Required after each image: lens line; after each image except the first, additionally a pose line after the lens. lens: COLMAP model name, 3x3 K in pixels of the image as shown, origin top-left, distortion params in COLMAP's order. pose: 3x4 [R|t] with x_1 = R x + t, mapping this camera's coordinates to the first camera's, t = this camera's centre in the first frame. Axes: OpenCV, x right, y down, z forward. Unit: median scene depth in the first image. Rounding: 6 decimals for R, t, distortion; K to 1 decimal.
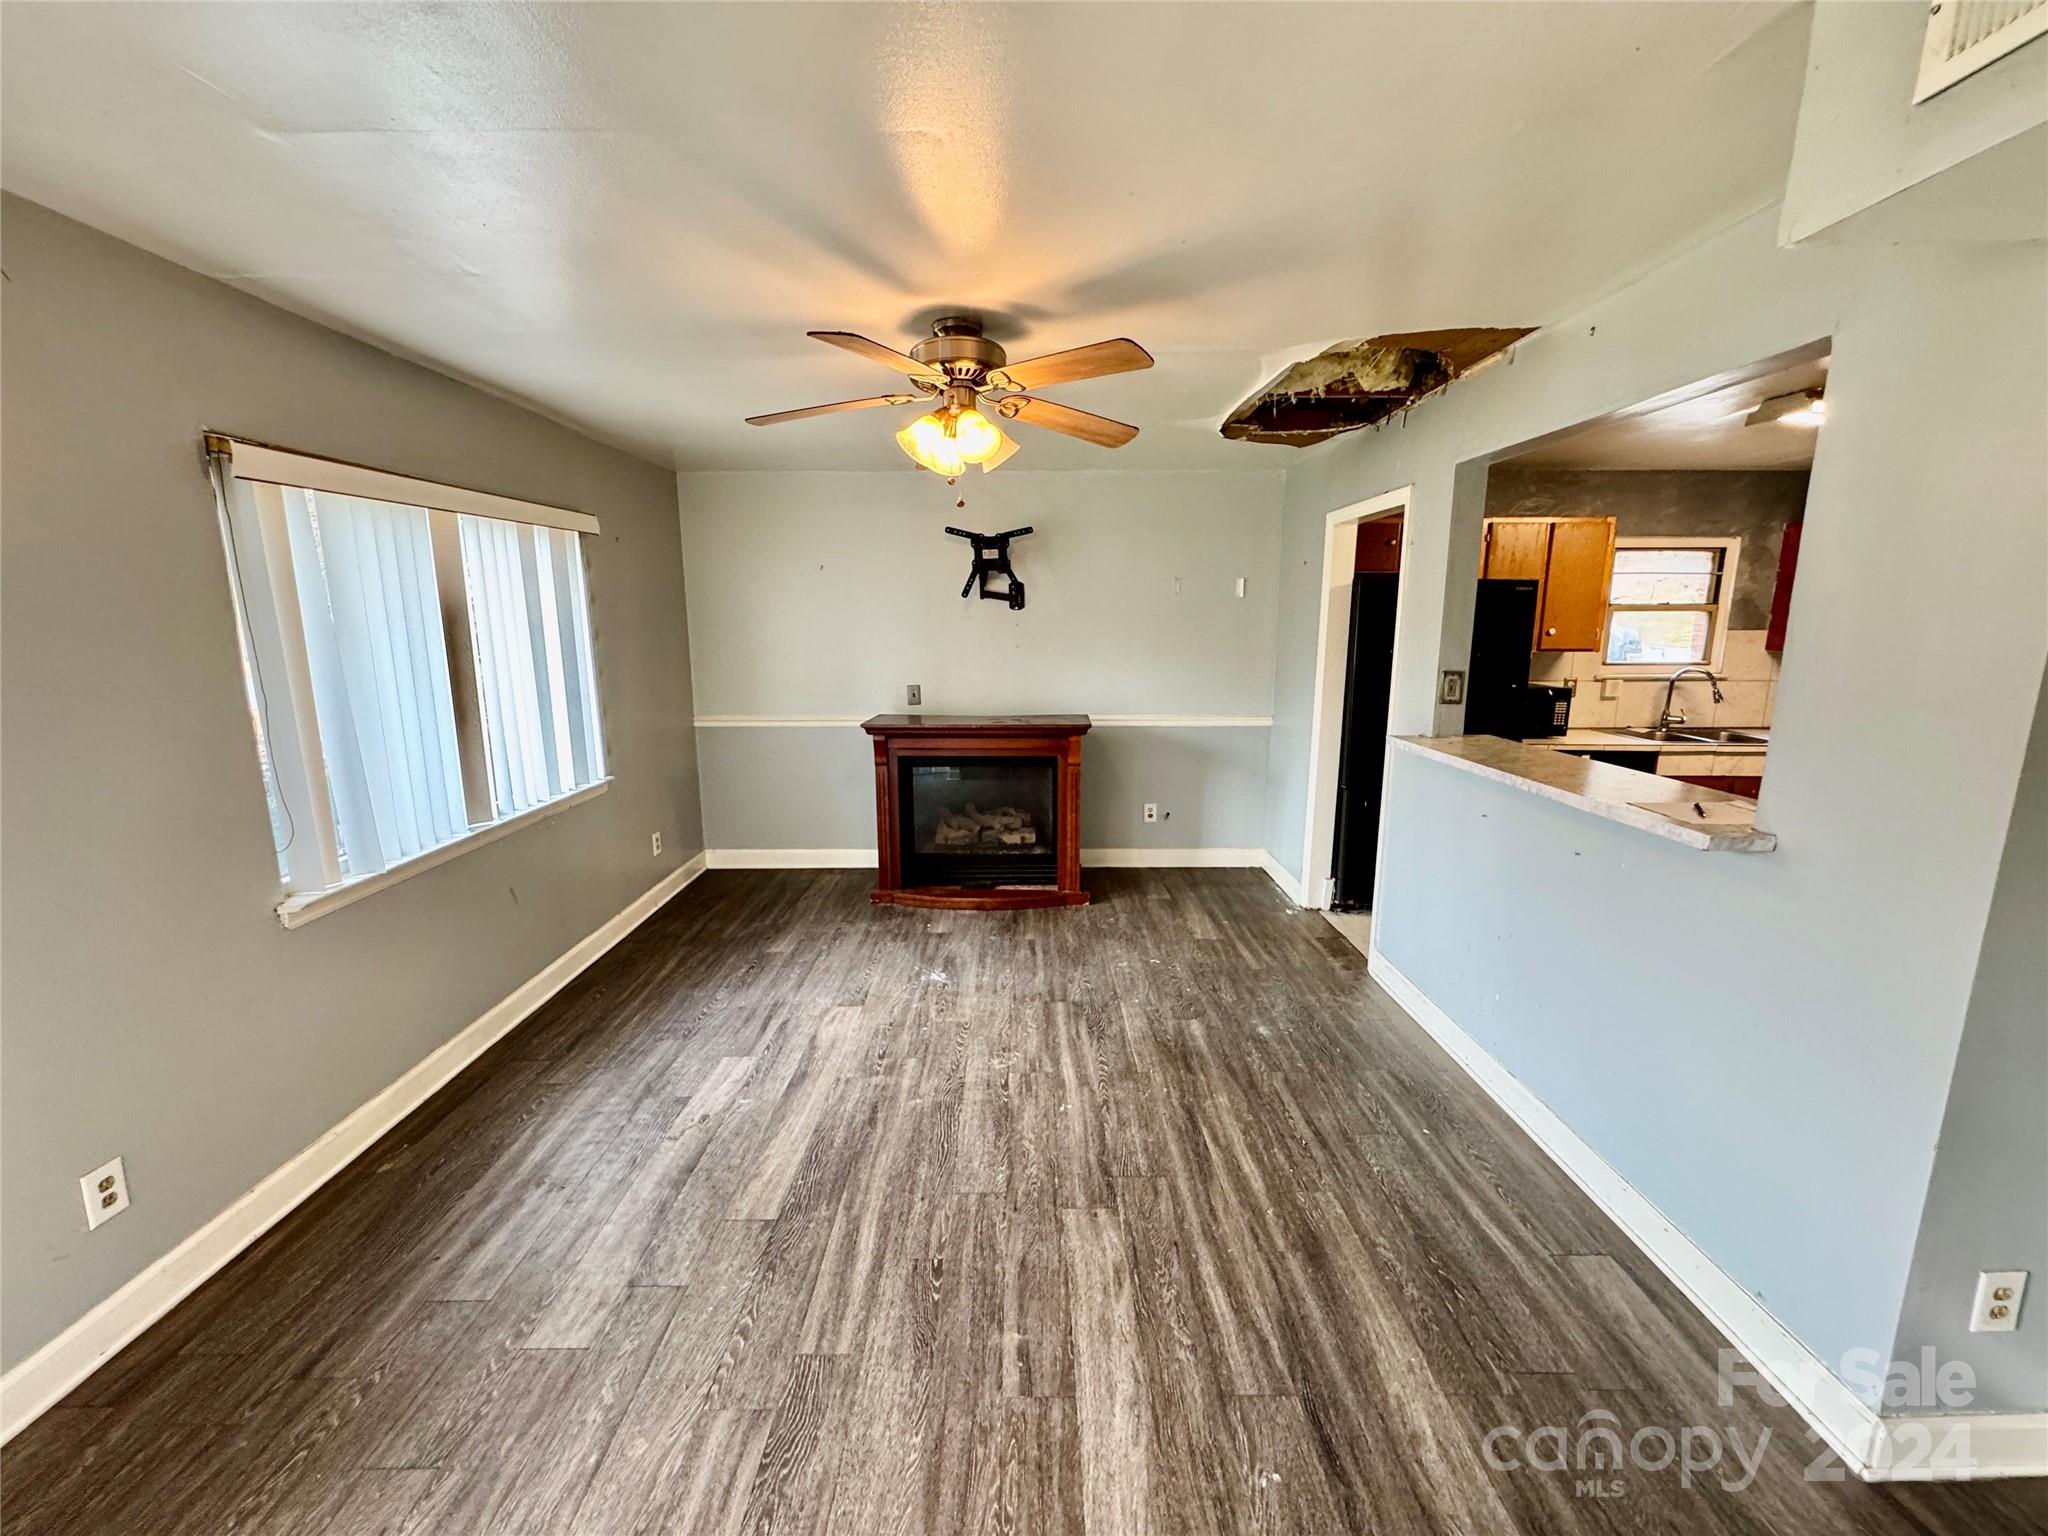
lens RADIAL K [[813.0, 0, 1020.8], [0, 813.0, 766.1], [0, 0, 1]] dist [-0.001520, -0.000081]
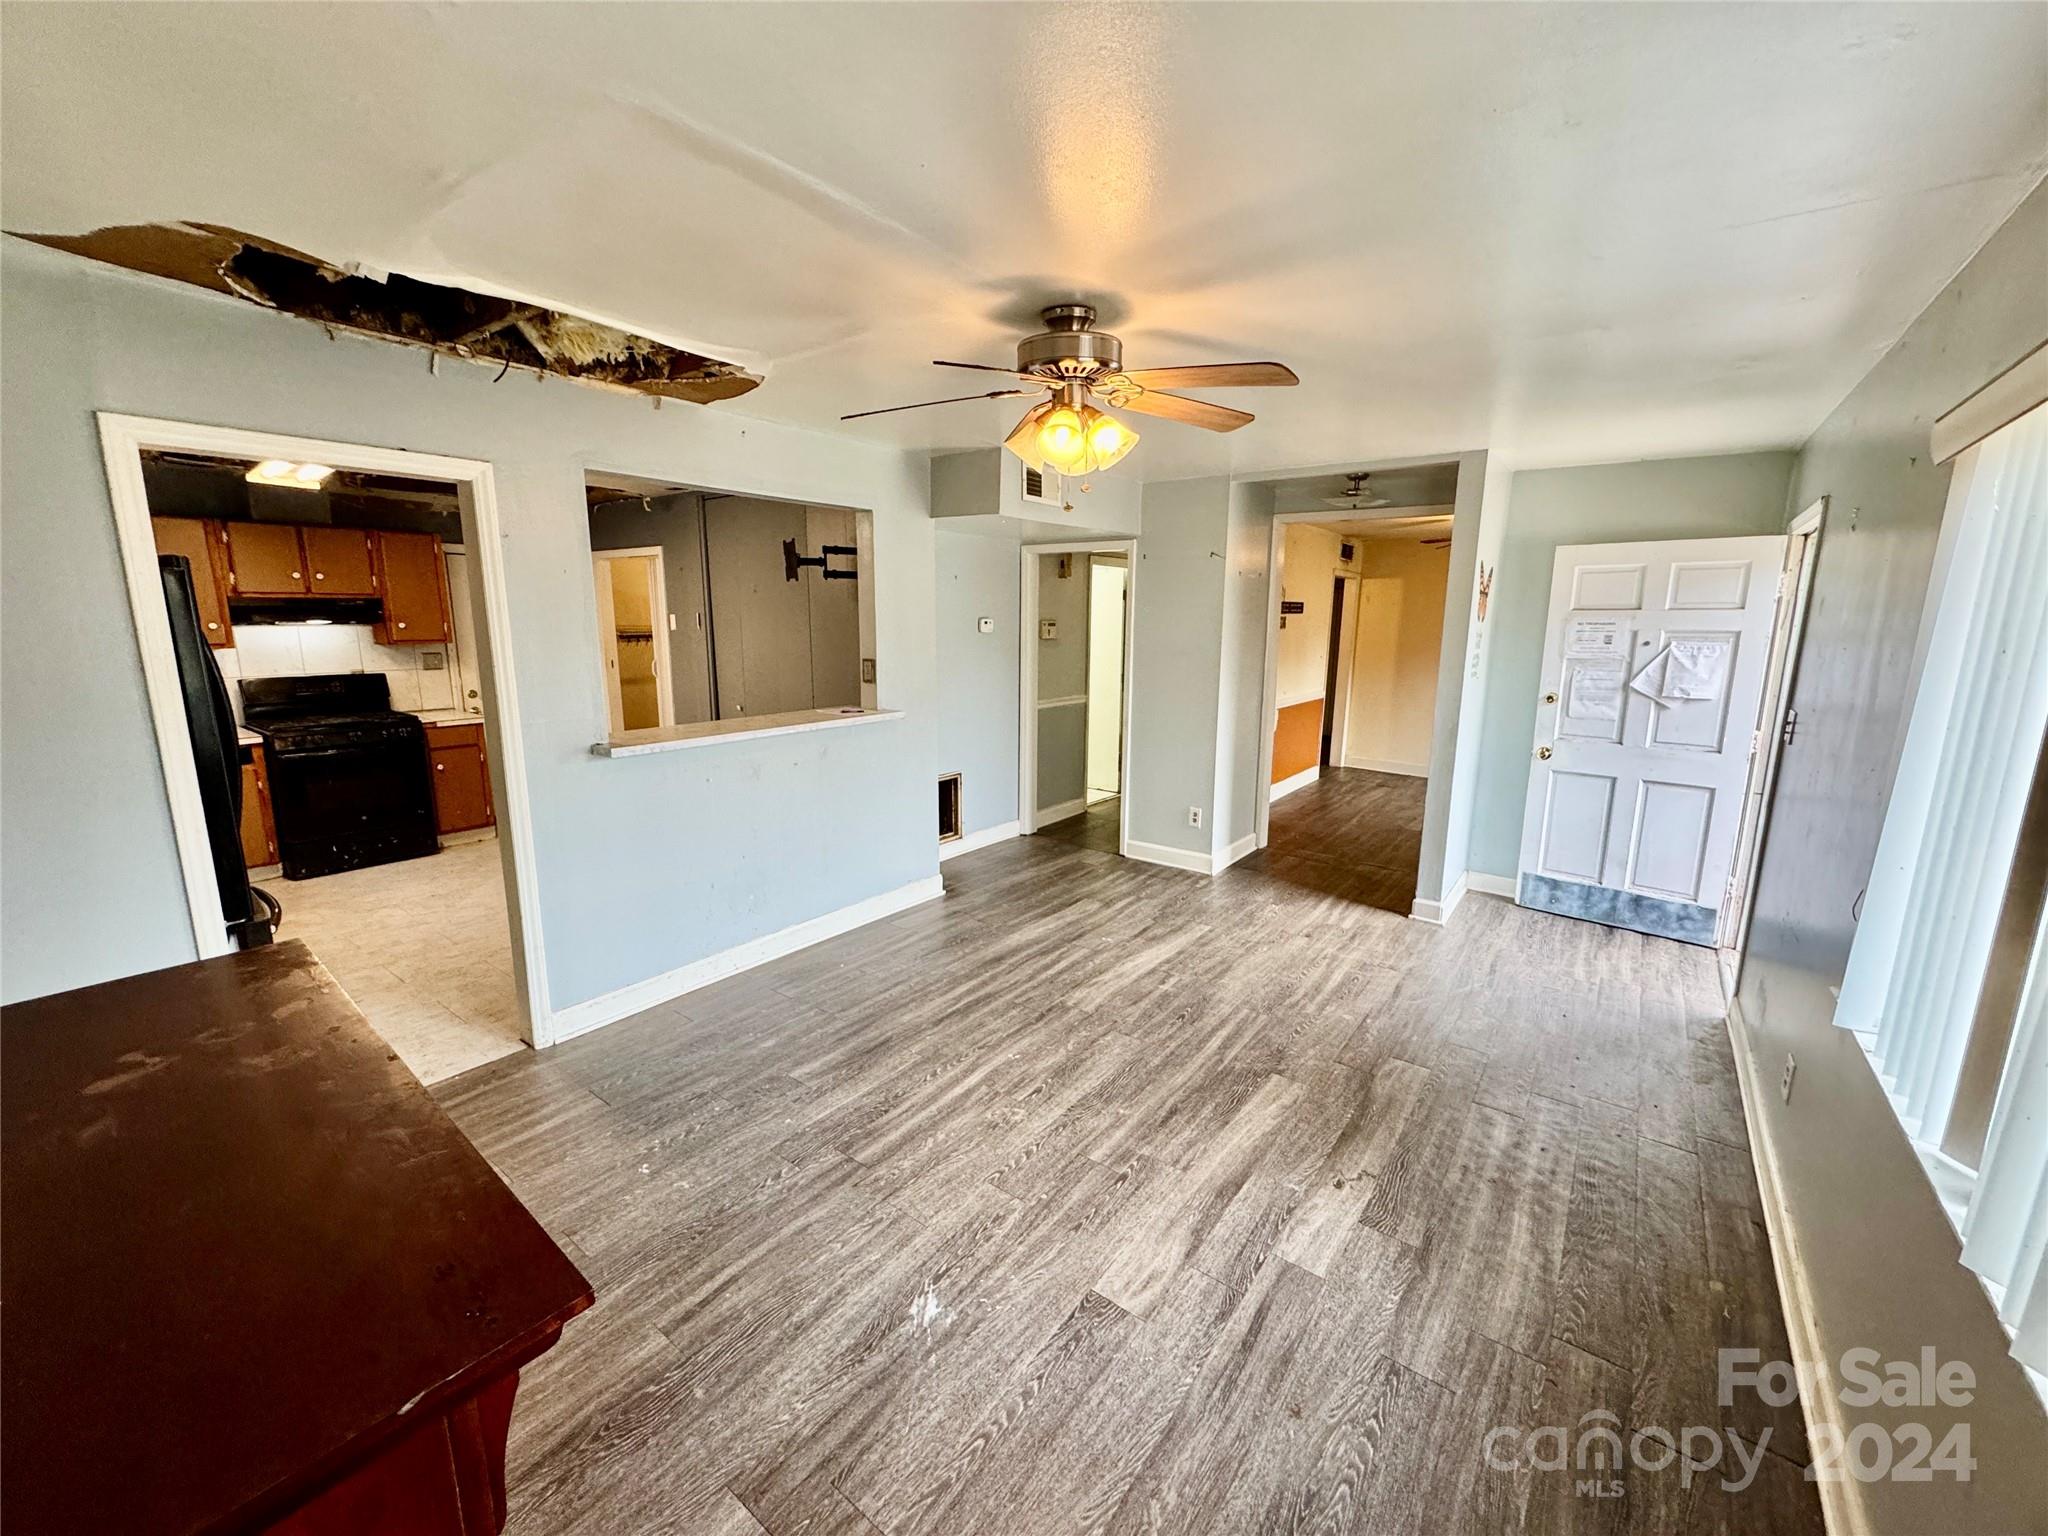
lens RADIAL K [[813.0, 0, 1020.8], [0, 813.0, 766.1], [0, 0, 1]] dist [-0.001520, -0.000081]
pose [[-0.793018, -0.118408, 0.597580, -0.408448], [0.102007, 0.941271, 0.321876, -0.229770], [-0.600597, 0.316211, -0.734366, 1.188666]]
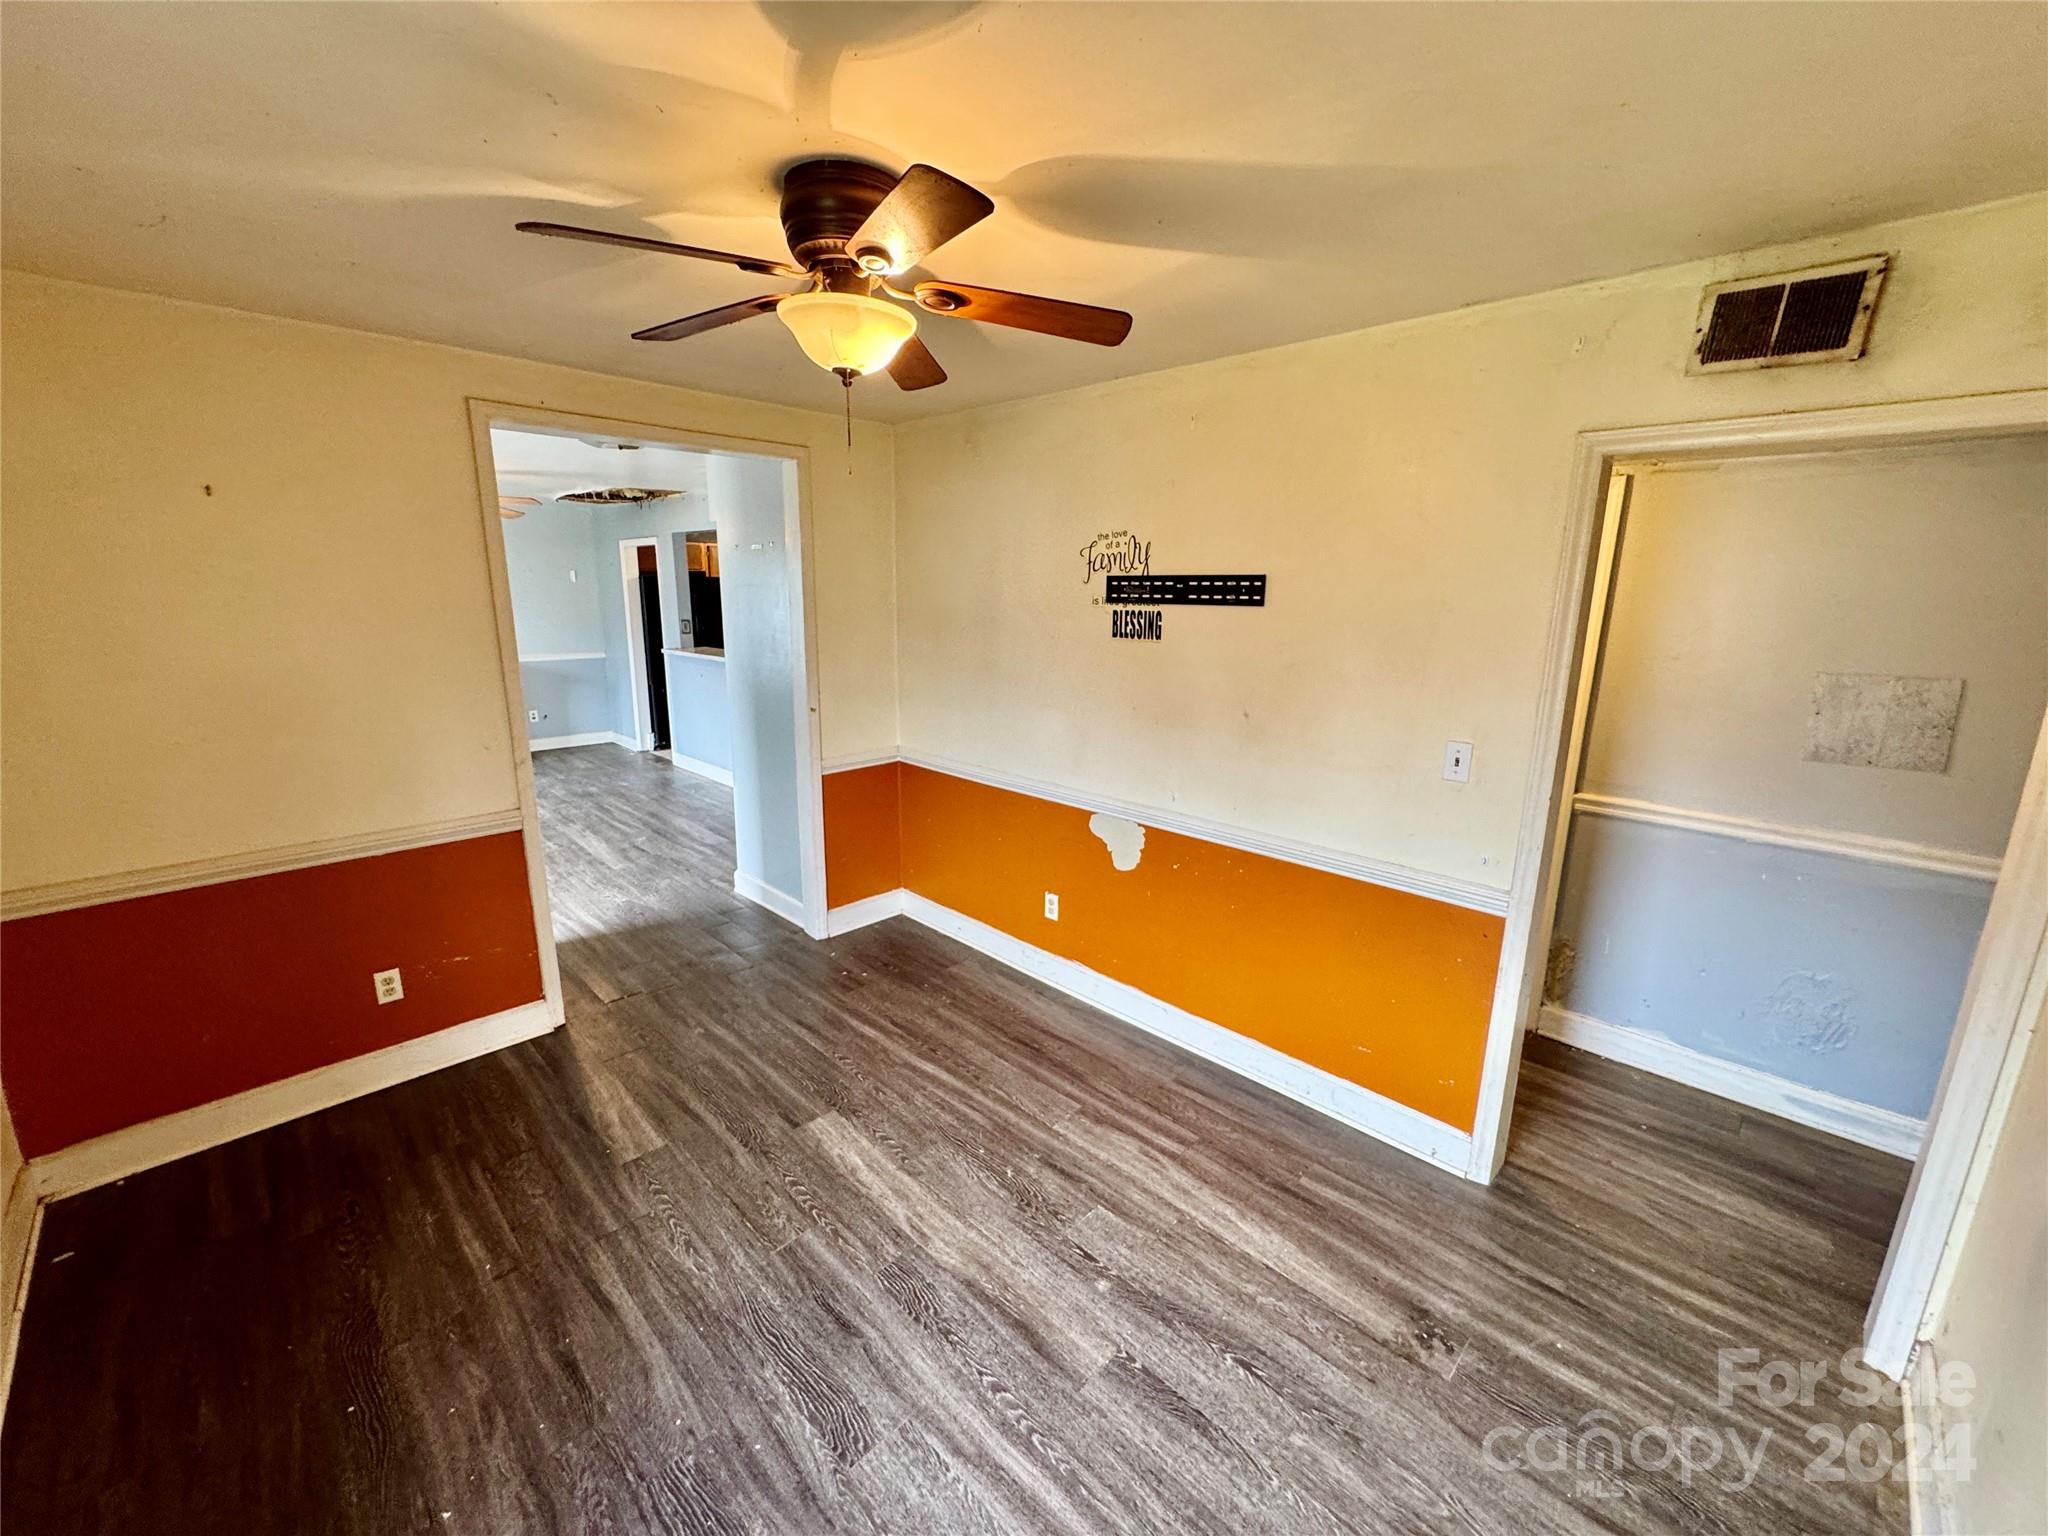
lens RADIAL K [[813.0, 0, 1020.8], [0, 813.0, 766.1], [0, 0, 1]] dist [-0.001520, -0.000081]
pose [[0.707565, -0.140171, 0.692606, -0.386585], [0.110279, 0.990024, 0.087703, 0.167038], [-0.697990, 0.014324, 0.715964, -1.113707]]
